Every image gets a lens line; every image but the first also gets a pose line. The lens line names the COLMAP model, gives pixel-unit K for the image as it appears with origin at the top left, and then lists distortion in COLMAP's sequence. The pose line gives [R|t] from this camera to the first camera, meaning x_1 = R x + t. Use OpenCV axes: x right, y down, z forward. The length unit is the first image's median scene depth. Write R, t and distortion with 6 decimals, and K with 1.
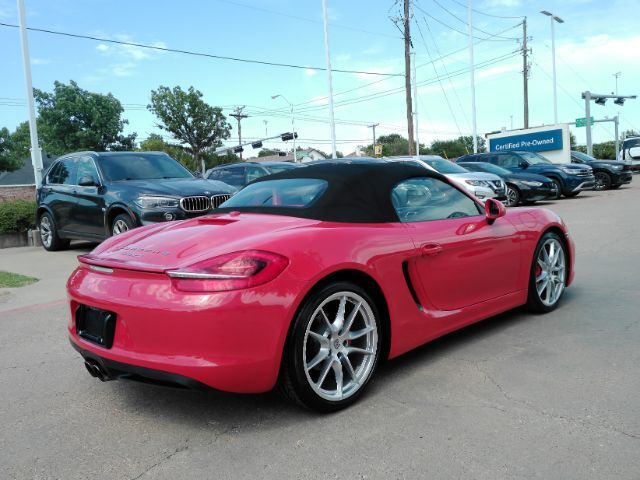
lens RADIAL K [[518.1, 0, 320.0], [0, 518.1, 240.0], [0, 0, 1]] dist [0.046951, -0.077163]
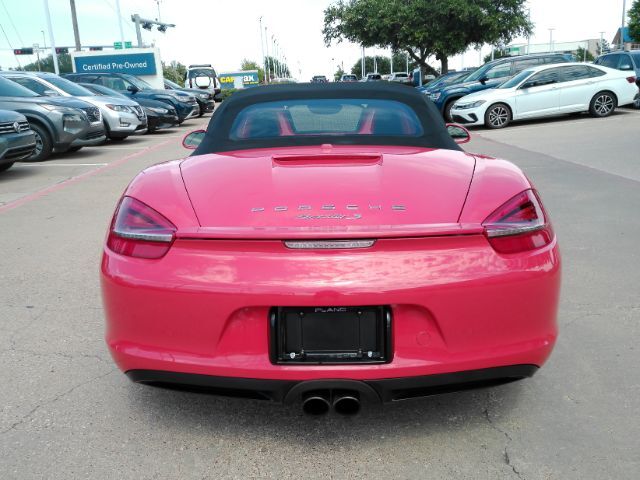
lens RADIAL K [[541.6, 0, 322.6], [0, 541.6, 242.4], [0, 0, 1]] dist [0.051207, -0.087326]
pose [[0.741388, -0.138965, 0.656531, -0.218080], [0.052089, 0.987289, 0.150154, -0.010530], [-0.669052, -0.077125, 0.739203, 0.140860]]
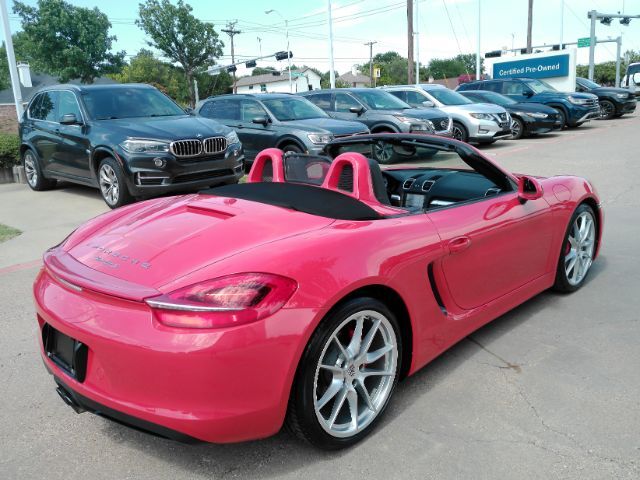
lens RADIAL K [[518.1, 0, 320.0], [0, 518.1, 240.0], [0, 0, 1]] dist [0.046951, -0.077163]
pose [[0.999931, 0.007824, 0.008720, -0.007605], [-0.008957, 0.990310, 0.138584, -0.033897], [-0.007551, -0.138653, 0.990312, 0.049445]]
